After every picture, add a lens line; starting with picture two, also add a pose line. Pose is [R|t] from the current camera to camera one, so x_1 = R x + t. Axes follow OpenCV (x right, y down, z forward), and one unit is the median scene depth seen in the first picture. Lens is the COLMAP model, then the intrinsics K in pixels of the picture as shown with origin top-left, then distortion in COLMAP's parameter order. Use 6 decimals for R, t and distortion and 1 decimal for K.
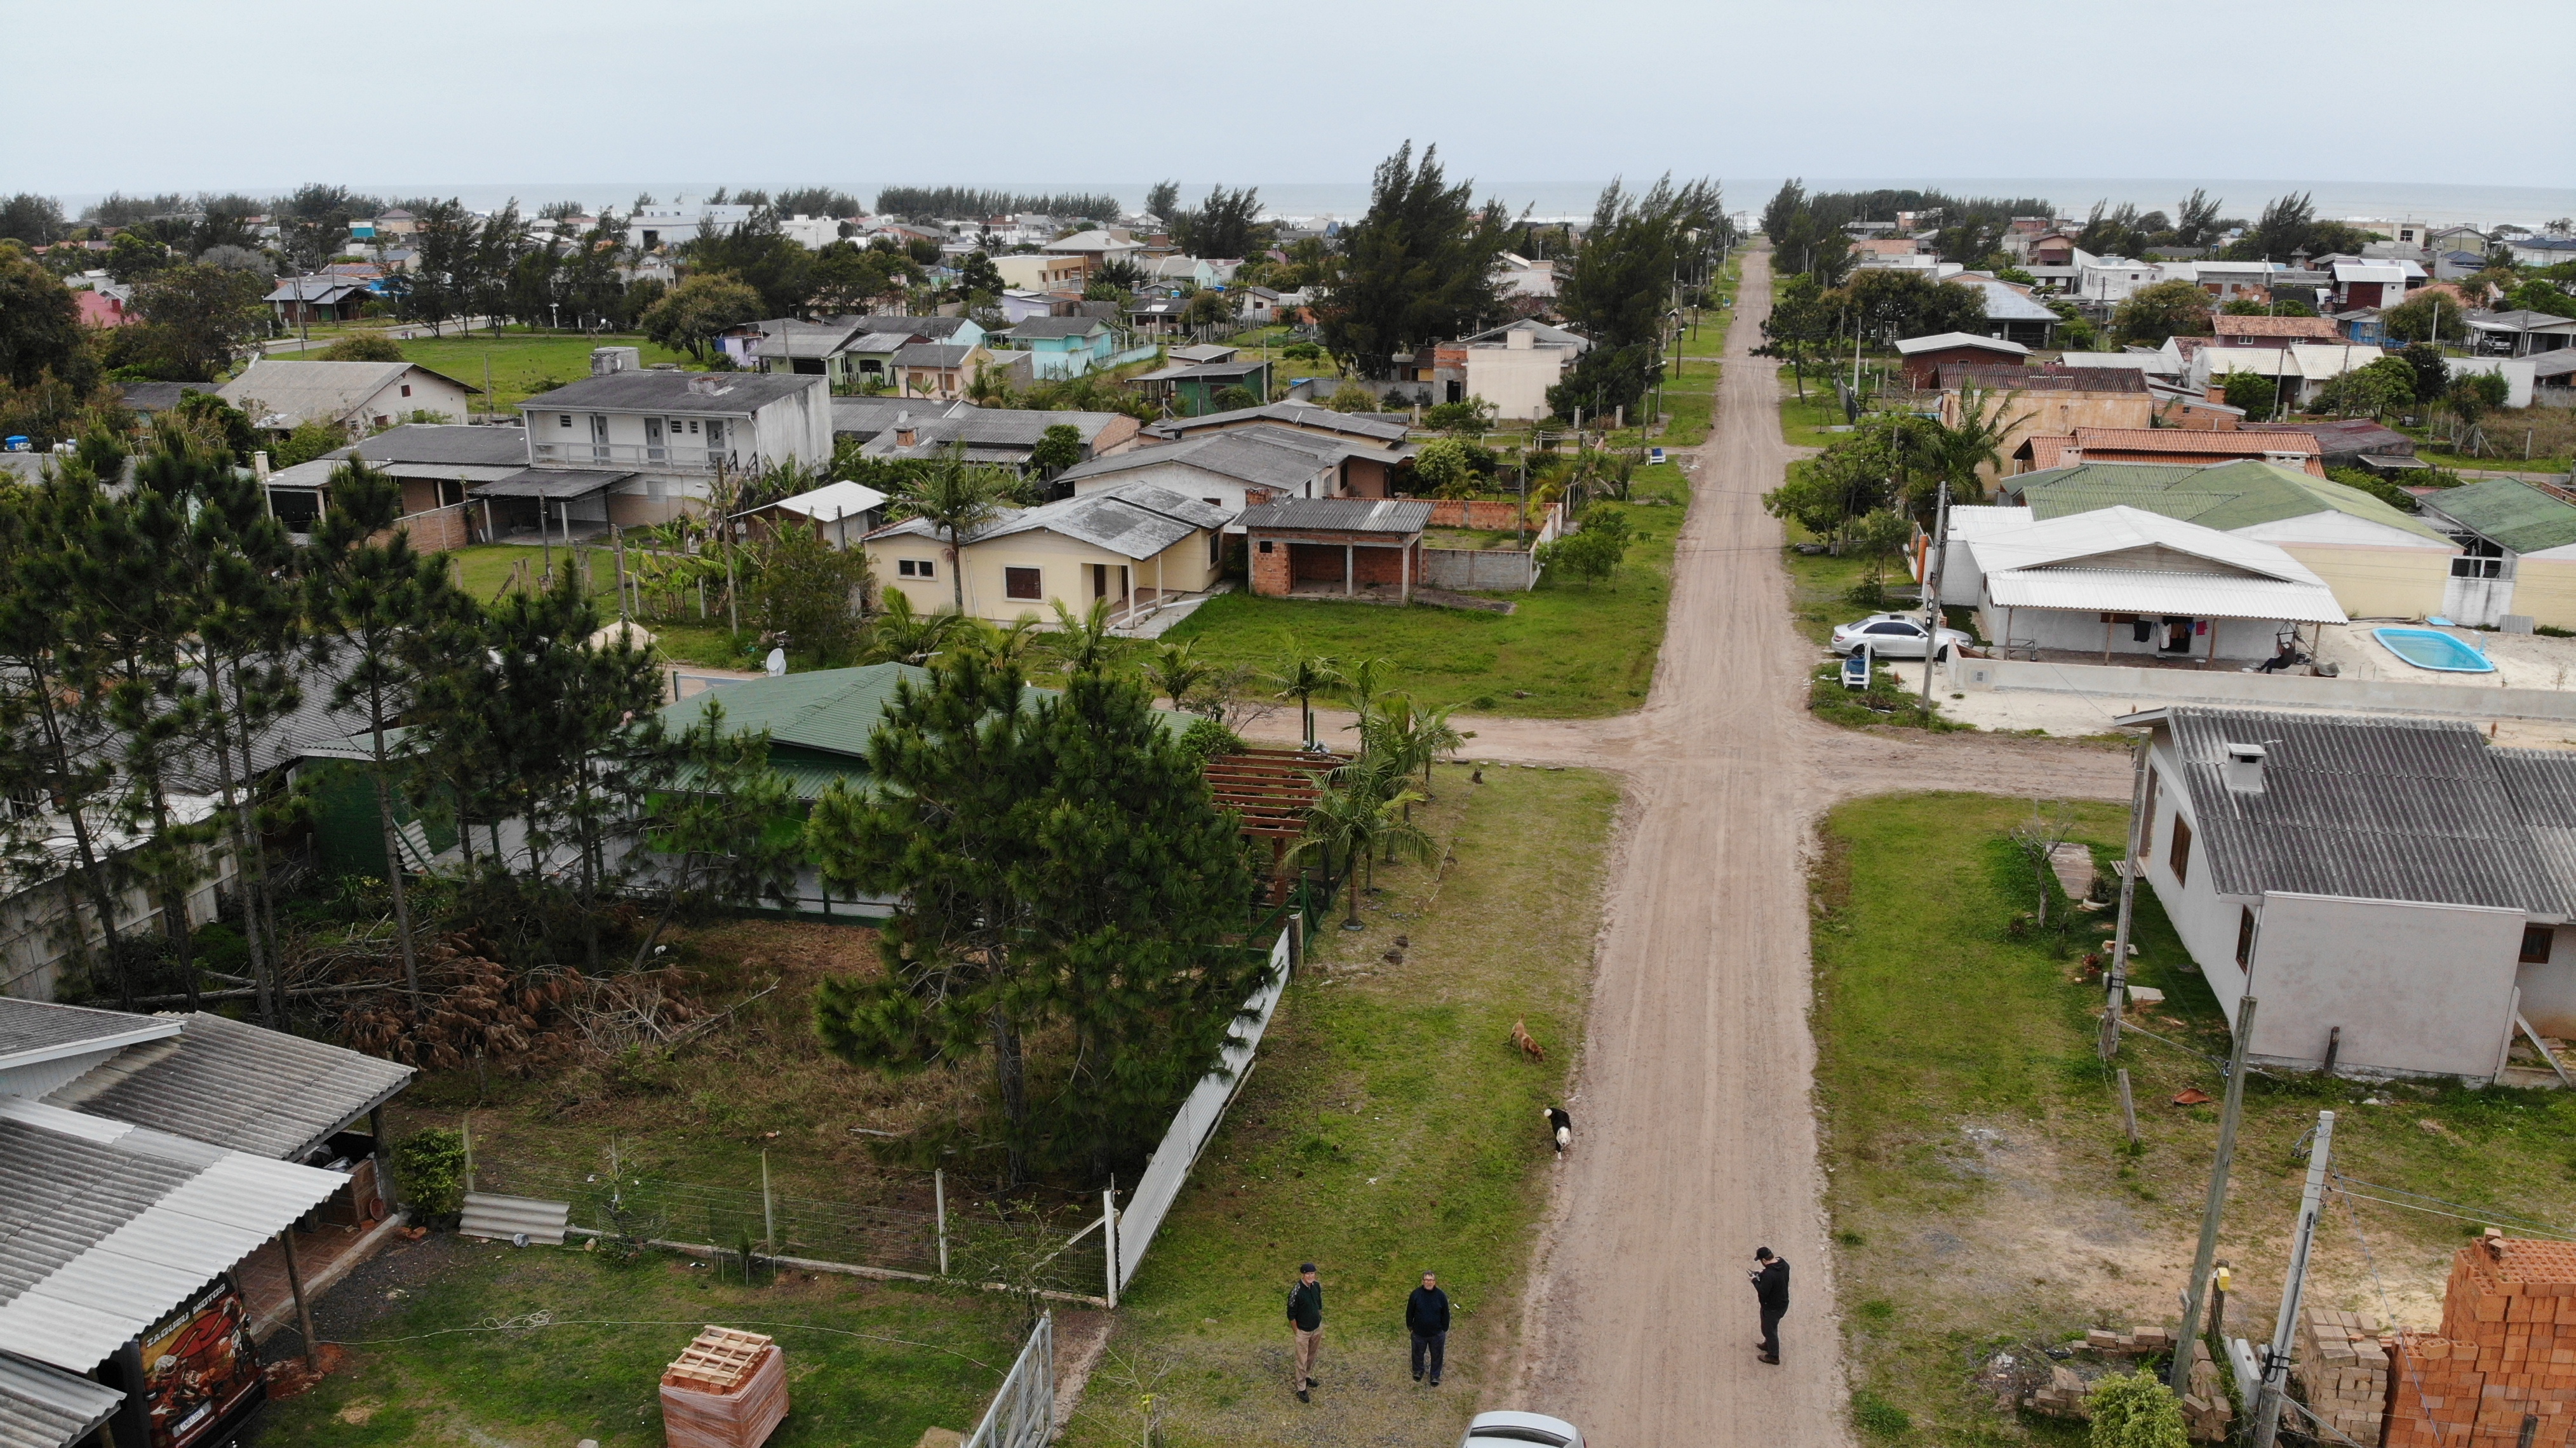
lens RADIAL K [[1883.2, 0, 1301.0], [0, 1883.2, 708.0], [0, 0, 1]] dist [0.011406, -0.120066]
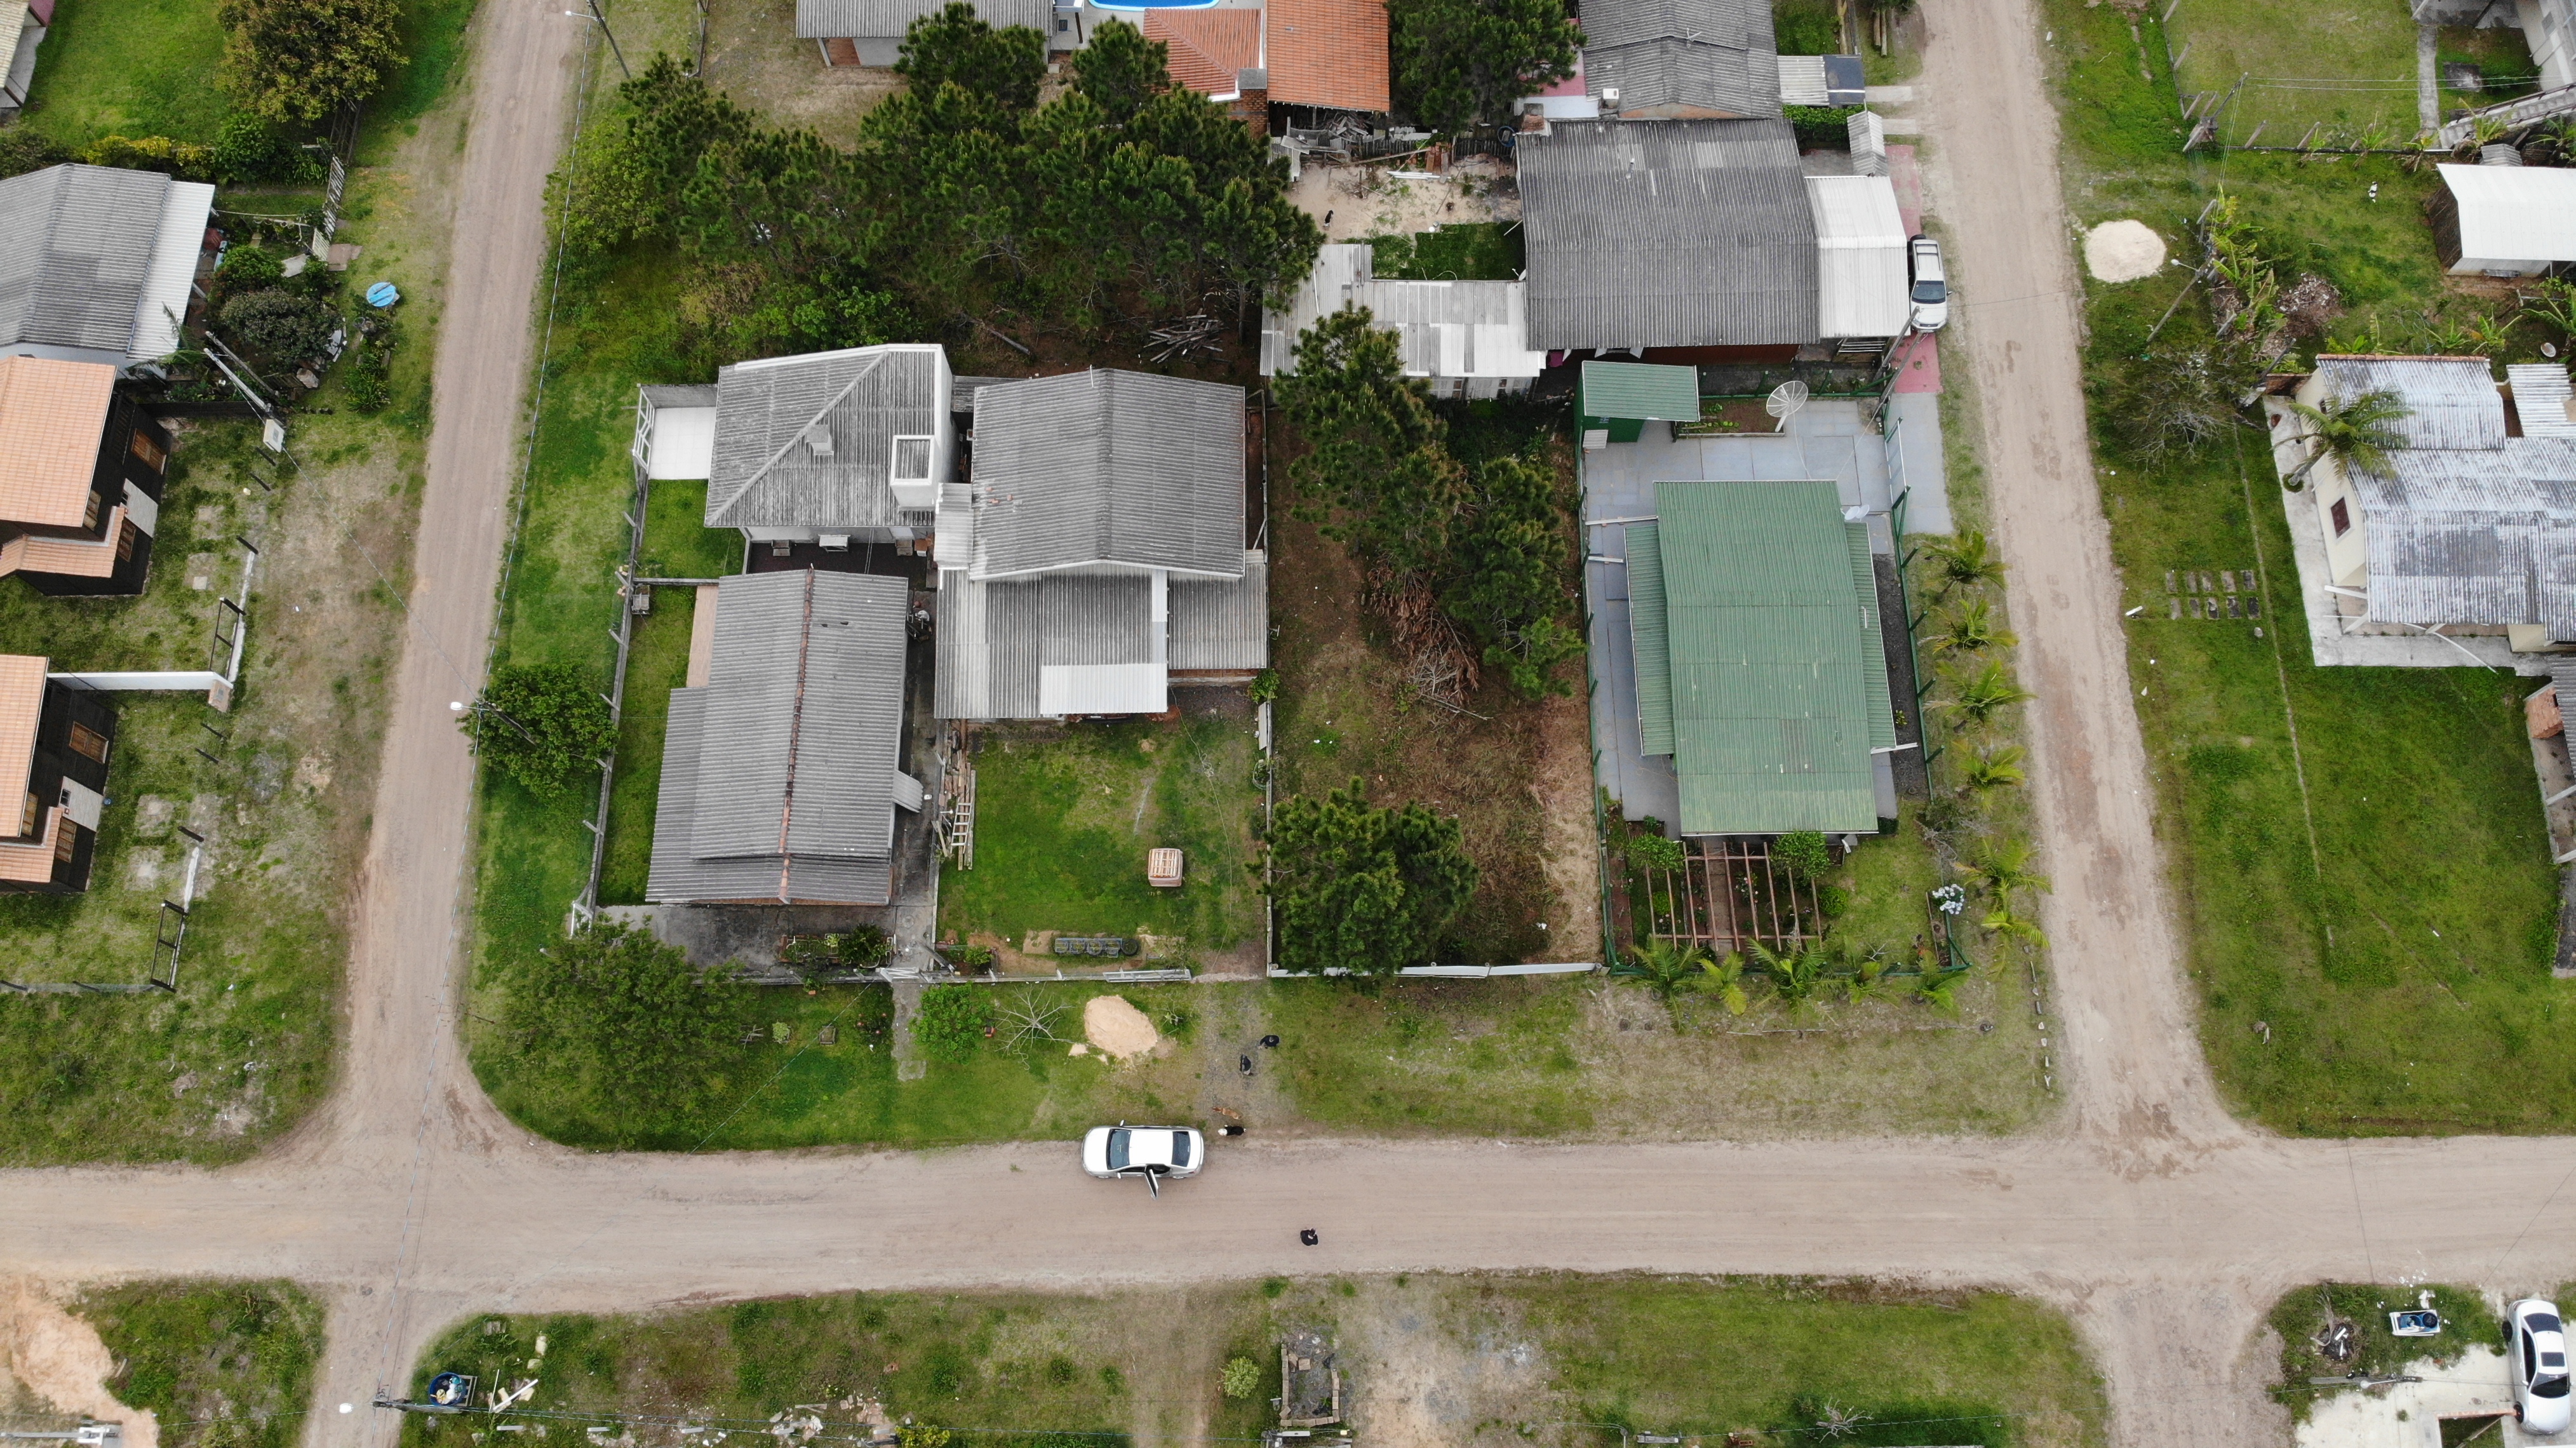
lens RADIAL K [[1923.1, 0, 1275.8], [0, 1923.1, 642.8], [0, 0, 1]] dist [0.035900, -0.157762]
pose [[0.220615, 0.913959, -0.340599, 0.235257], [-0.242814, 0.389673, 0.888367, -1.365229], [0.944654, -0.113286, 0.307890, 0.163944]]
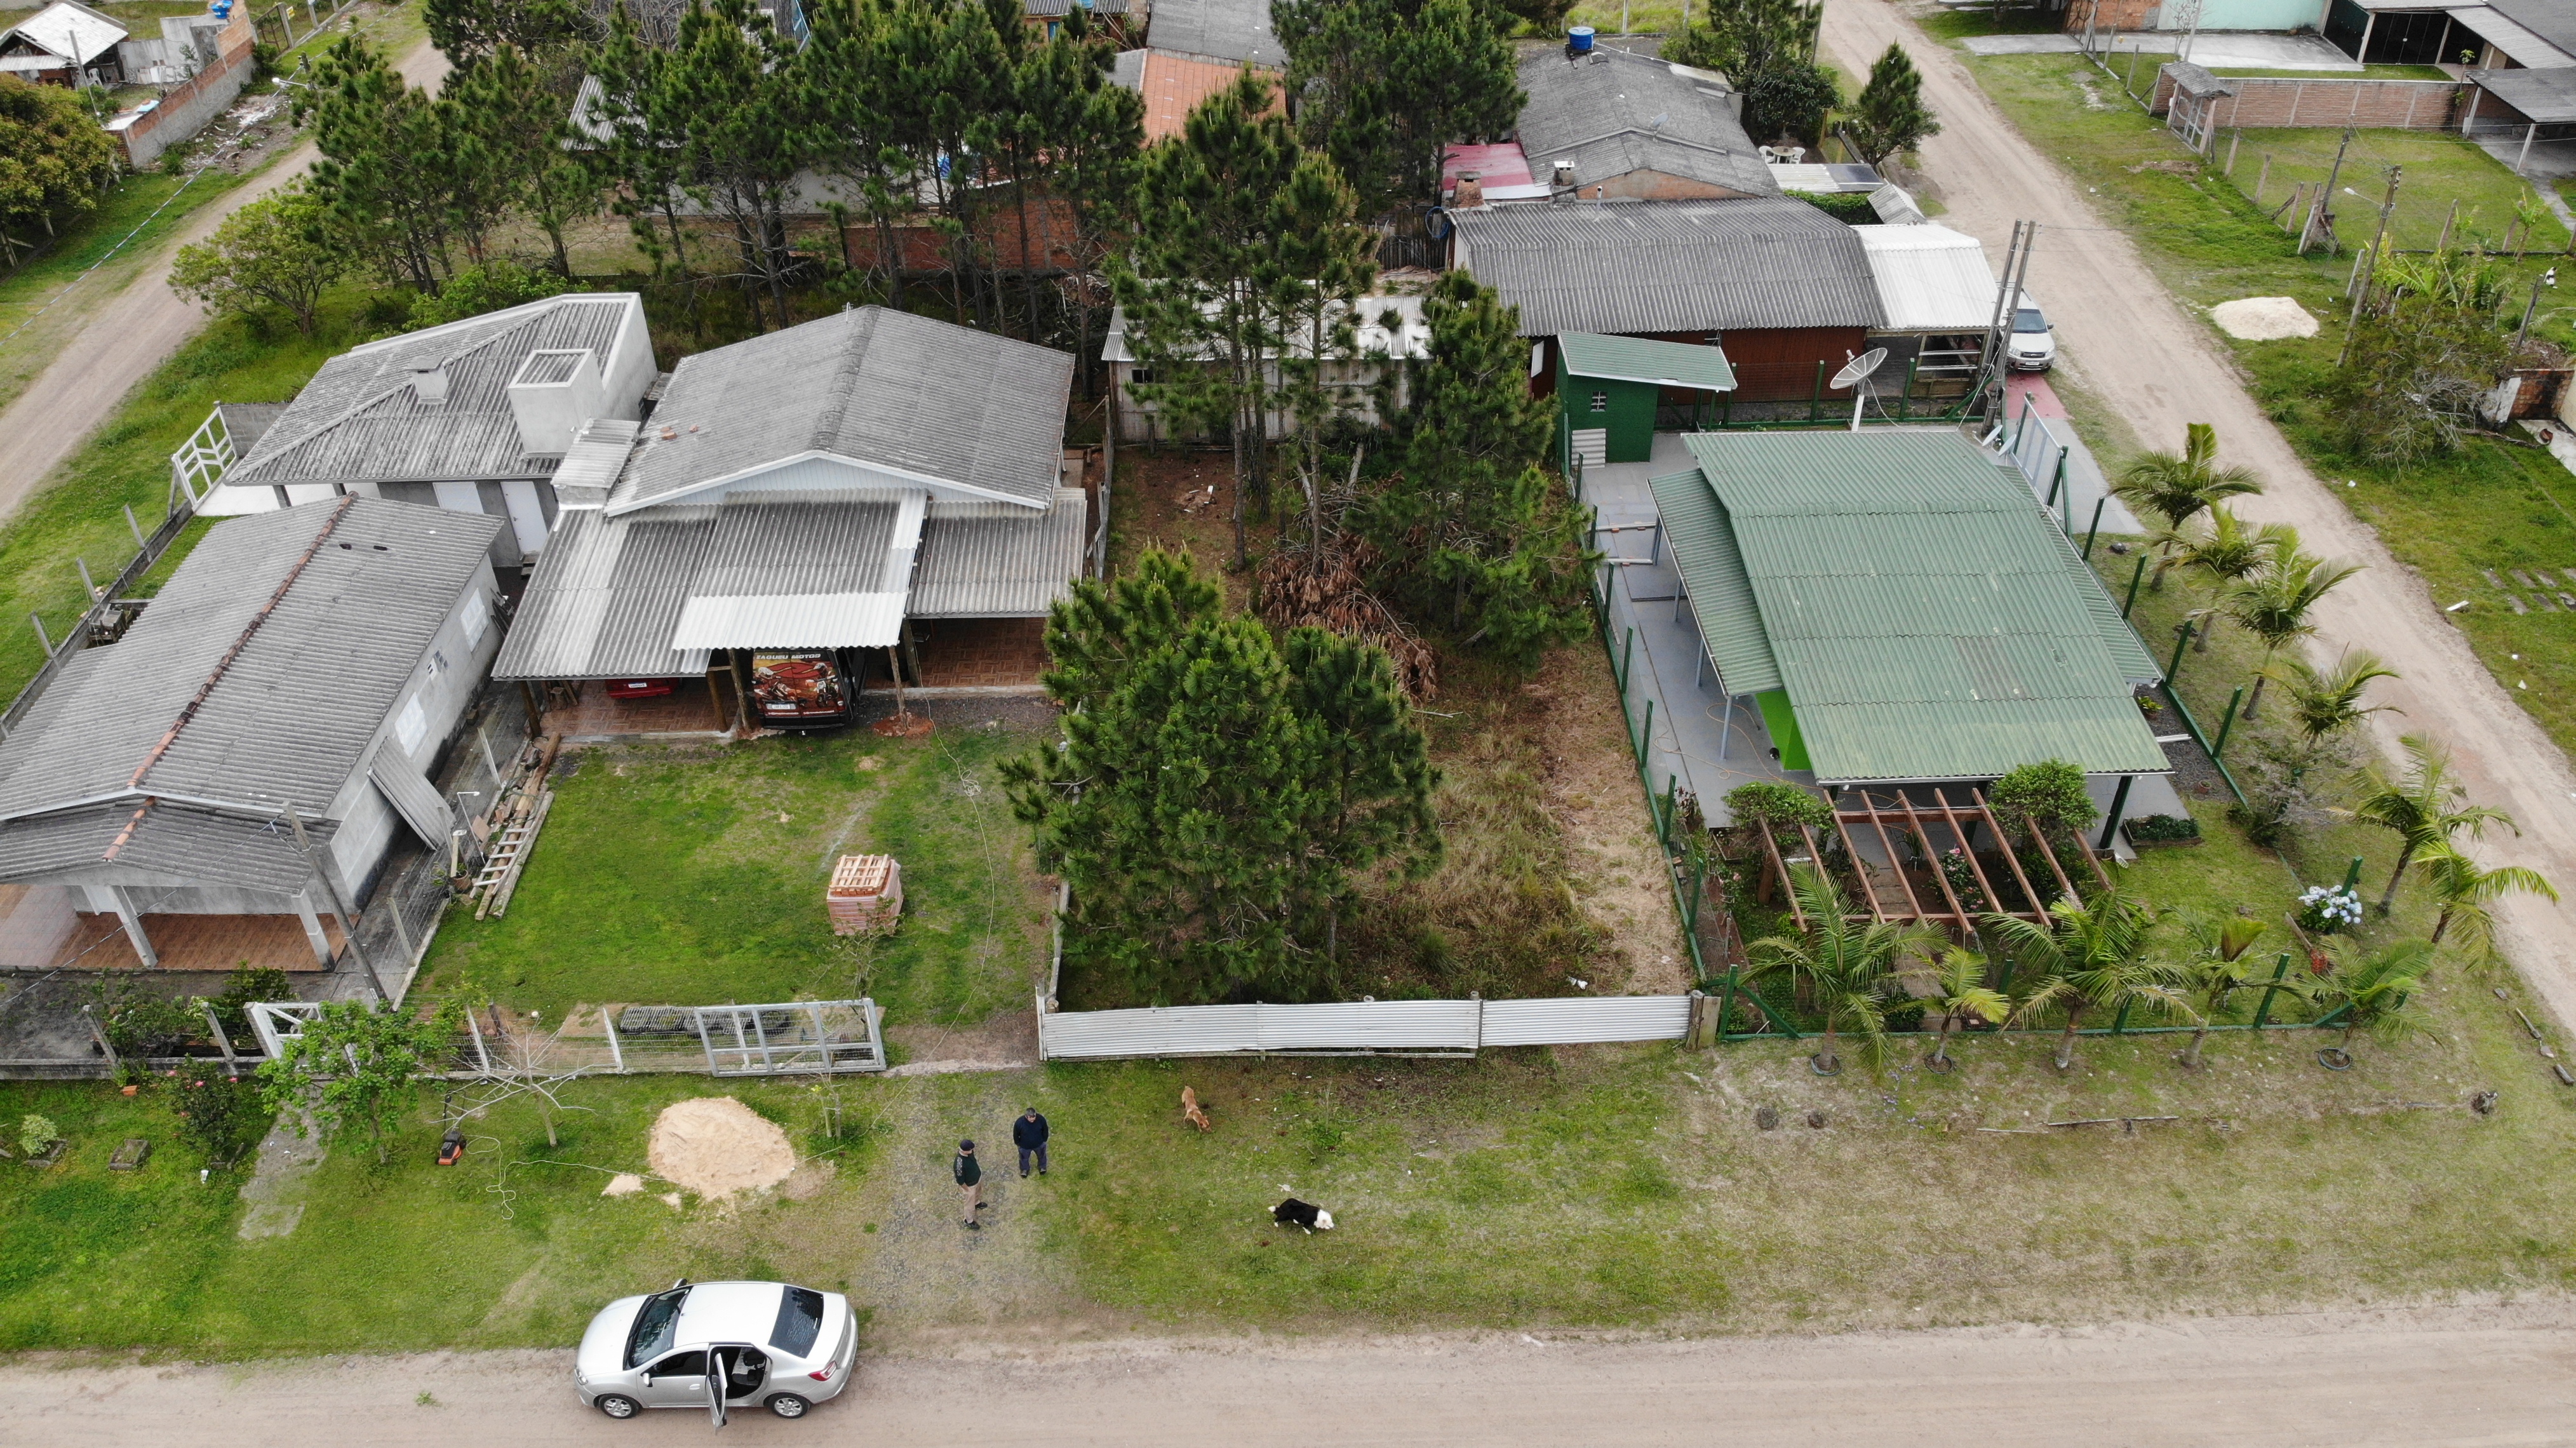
lens RADIAL K [[1883.2, 0, 1287.8], [0, 1883.2, 707.3], [0, 0, 1]] dist [0.011406, -0.120066]
pose [[0.234137, 0.575683, -0.783434, 0.500039], [-0.248457, 0.814506, 0.524261, -0.366818], [0.939920, 0.071901, 0.333738, 0.450992]]
